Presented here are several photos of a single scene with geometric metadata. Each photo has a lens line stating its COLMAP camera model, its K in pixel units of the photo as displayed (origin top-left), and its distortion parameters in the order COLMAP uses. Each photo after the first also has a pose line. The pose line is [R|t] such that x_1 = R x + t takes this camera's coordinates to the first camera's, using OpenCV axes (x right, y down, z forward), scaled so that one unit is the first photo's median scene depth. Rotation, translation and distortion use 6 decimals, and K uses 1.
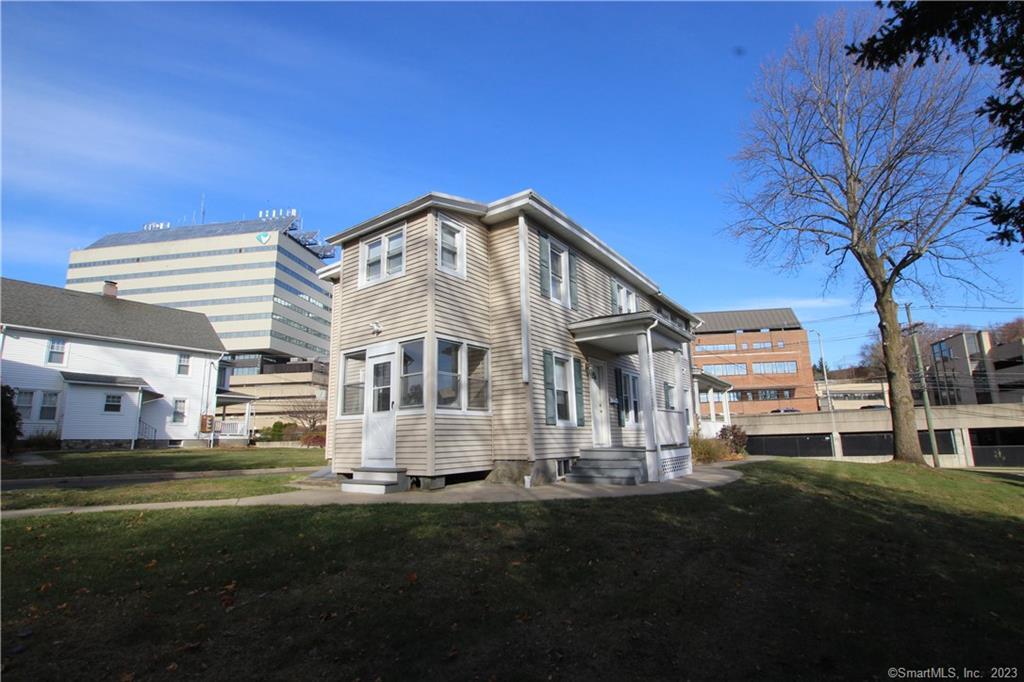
lens RADIAL K [[456.2, 0, 511.4], [0, 456.2, 351.8], [0, 0, 1]] dist [-0.023864, 0.000073]
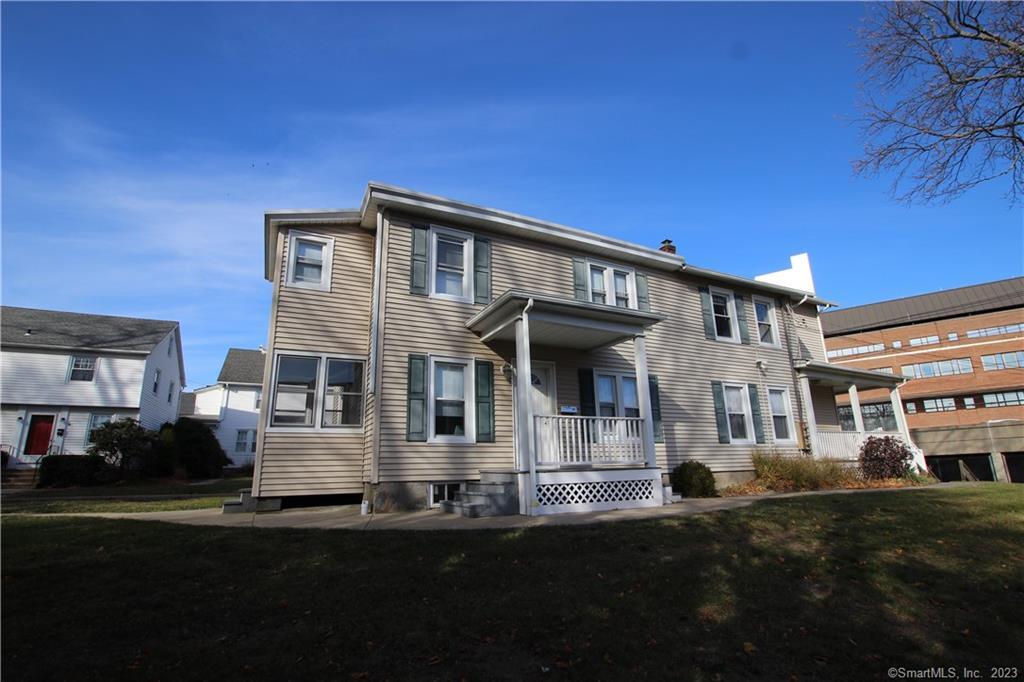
lens RADIAL K [[456.2, 0, 511.4], [0, 456.2, 351.8], [0, 0, 1]] dist [-0.023864, 0.000073]
pose [[0.890765, -0.116369, -0.439312, 0.595507], [0.091888, 0.992813, -0.076672, 0.071058], [0.445077, 0.027929, 0.895057, 0.294379]]
